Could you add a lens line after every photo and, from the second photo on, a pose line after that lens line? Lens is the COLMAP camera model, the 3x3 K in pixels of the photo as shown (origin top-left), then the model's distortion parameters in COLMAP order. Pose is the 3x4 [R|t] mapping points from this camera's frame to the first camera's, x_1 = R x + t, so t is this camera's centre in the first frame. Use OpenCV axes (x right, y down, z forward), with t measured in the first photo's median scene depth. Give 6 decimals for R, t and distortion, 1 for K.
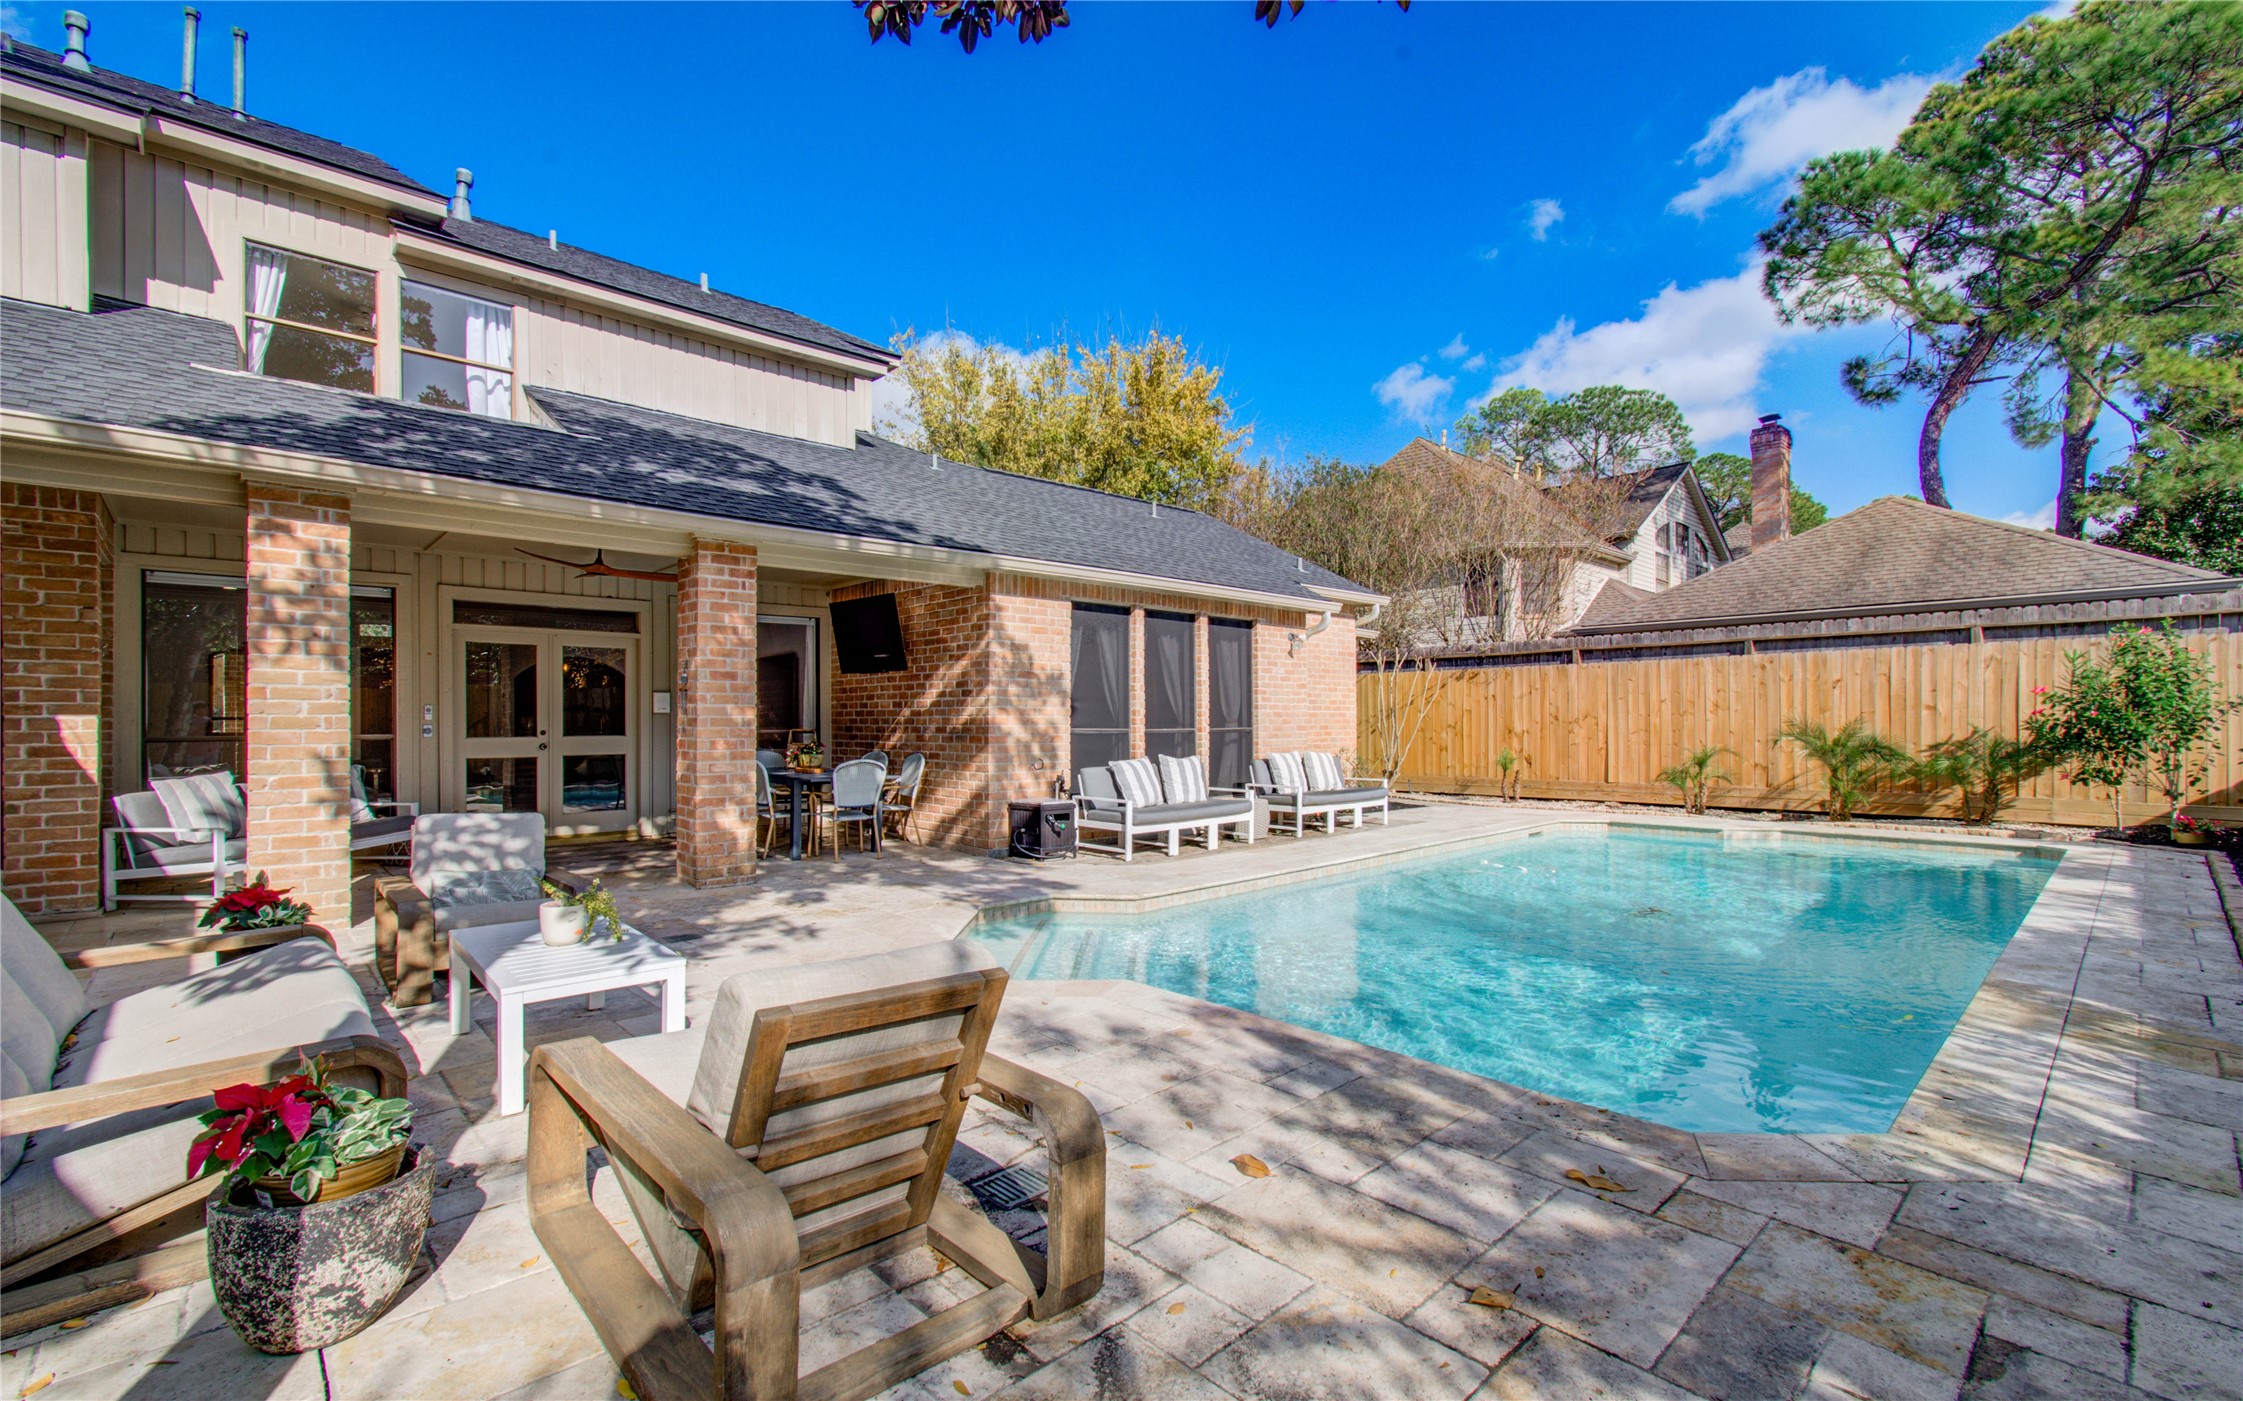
lens RADIAL K [[1004.0, 0, 1121.9], [0, 1004.0, 713.9], [0, 0, 1]] dist [0.004331, 0.000340]
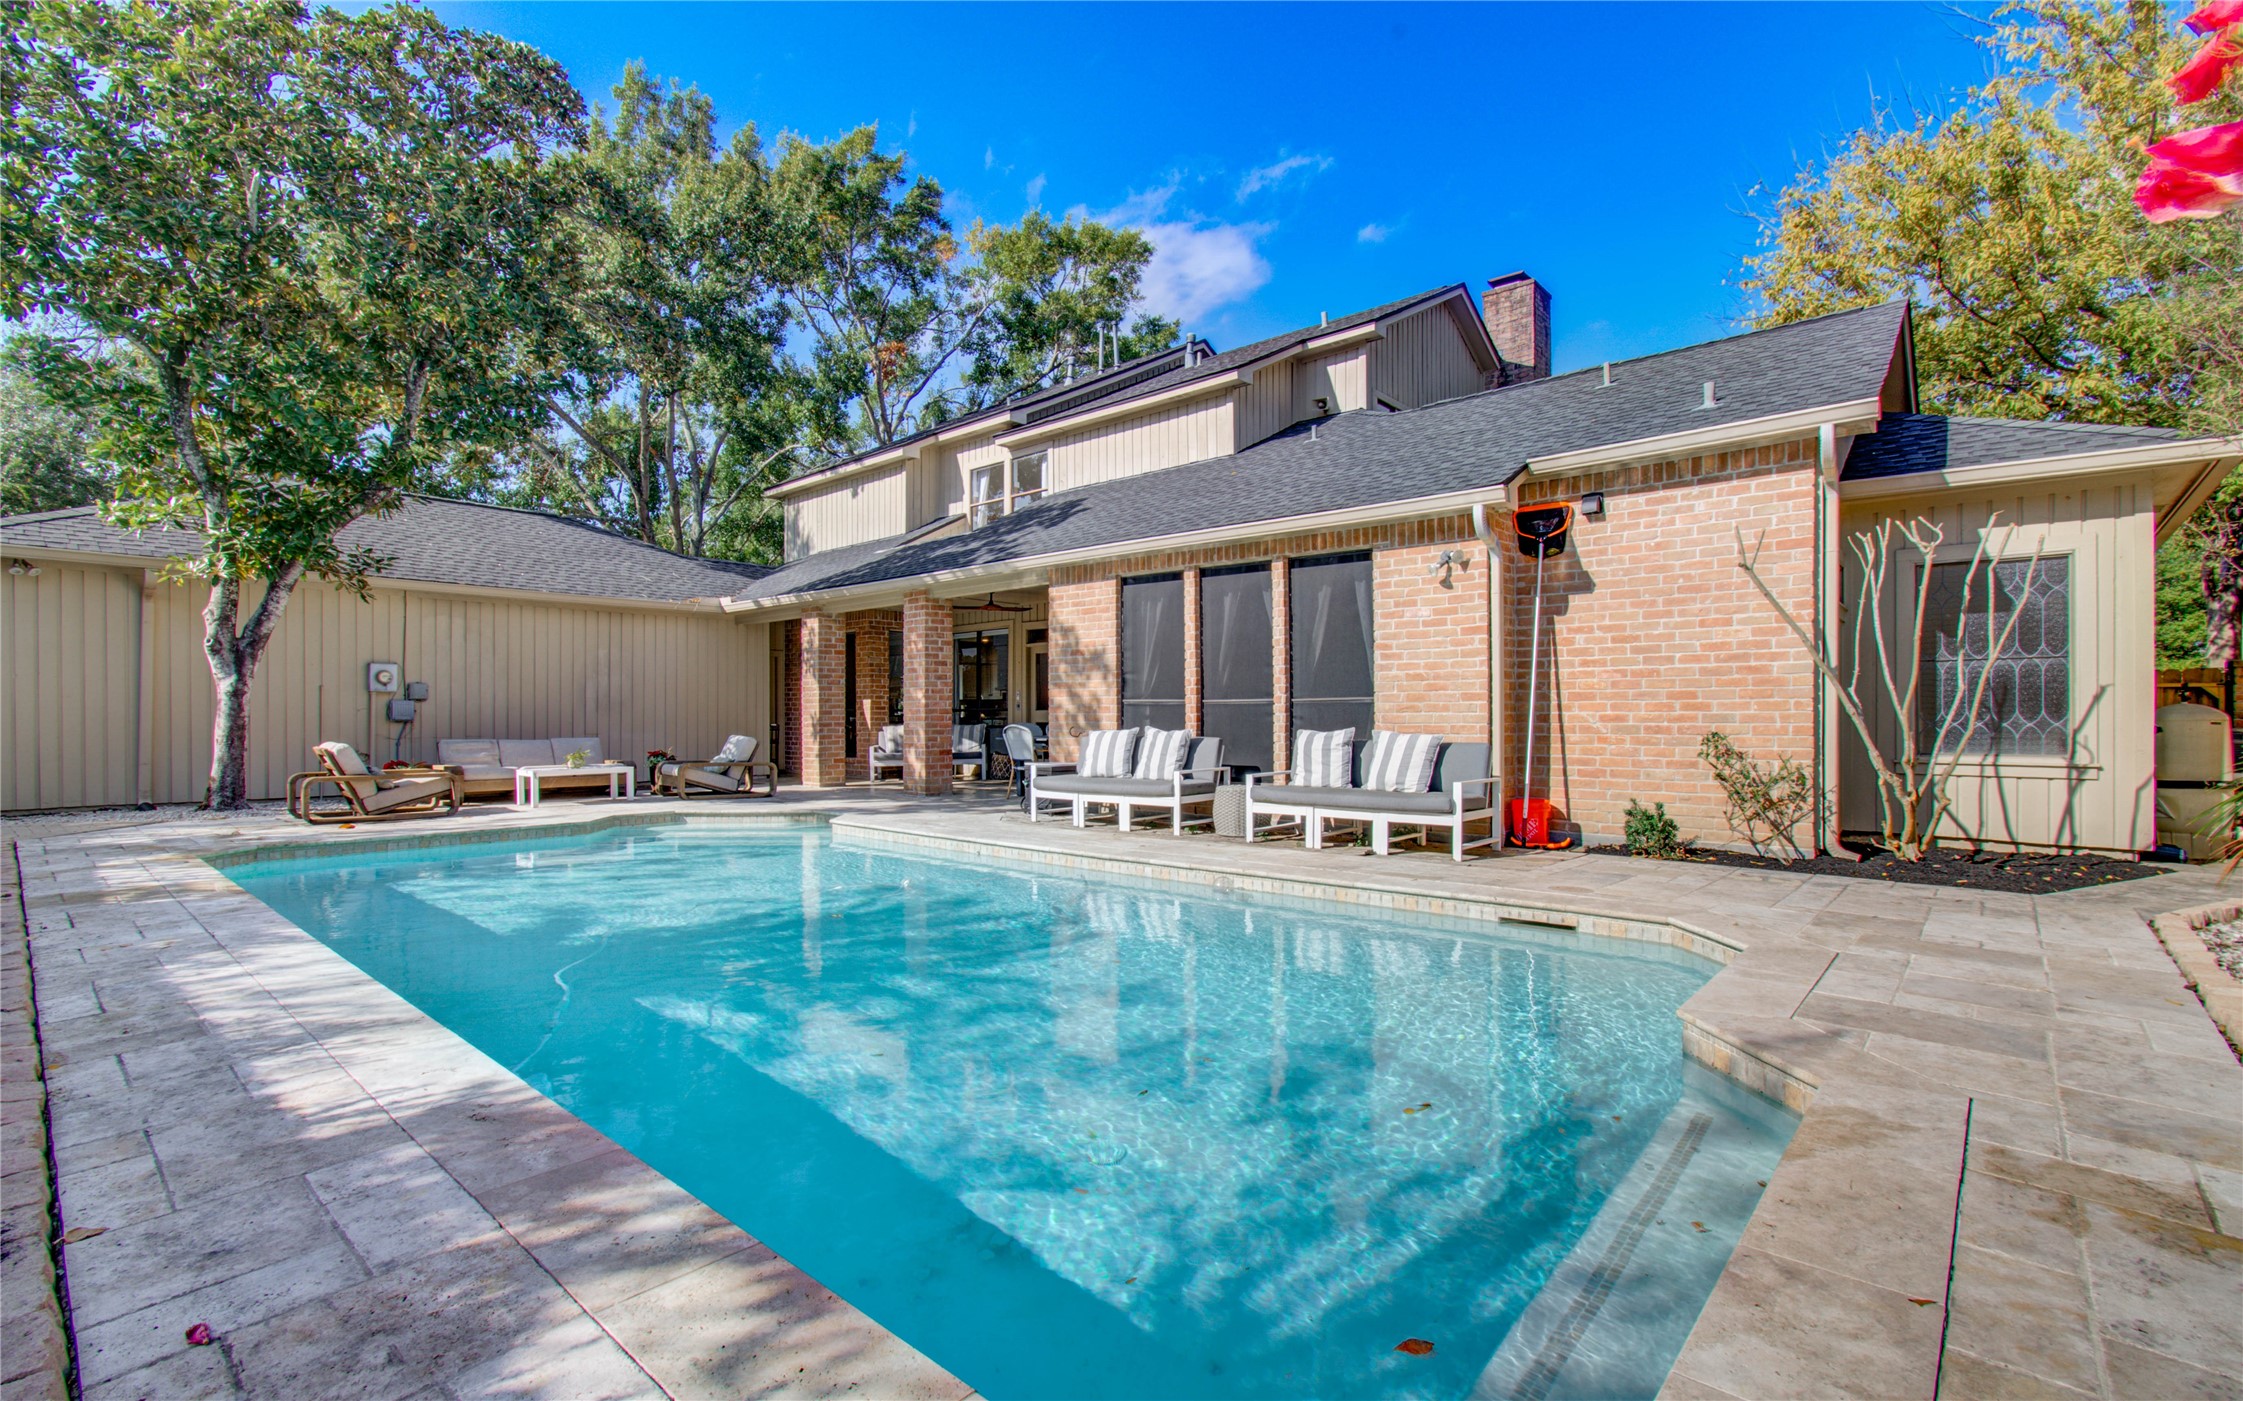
lens RADIAL K [[1004.0, 0, 1122.4], [0, 1004.0, 715.0], [0, 0, 1]] dist [0.004331, 0.000340]
pose [[0.112429, -0.004197, -0.993651, 1.009329], [0.012298, 0.999920, -0.002832, 0.032970], [0.993584, -0.011901, 0.112472, 0.904325]]
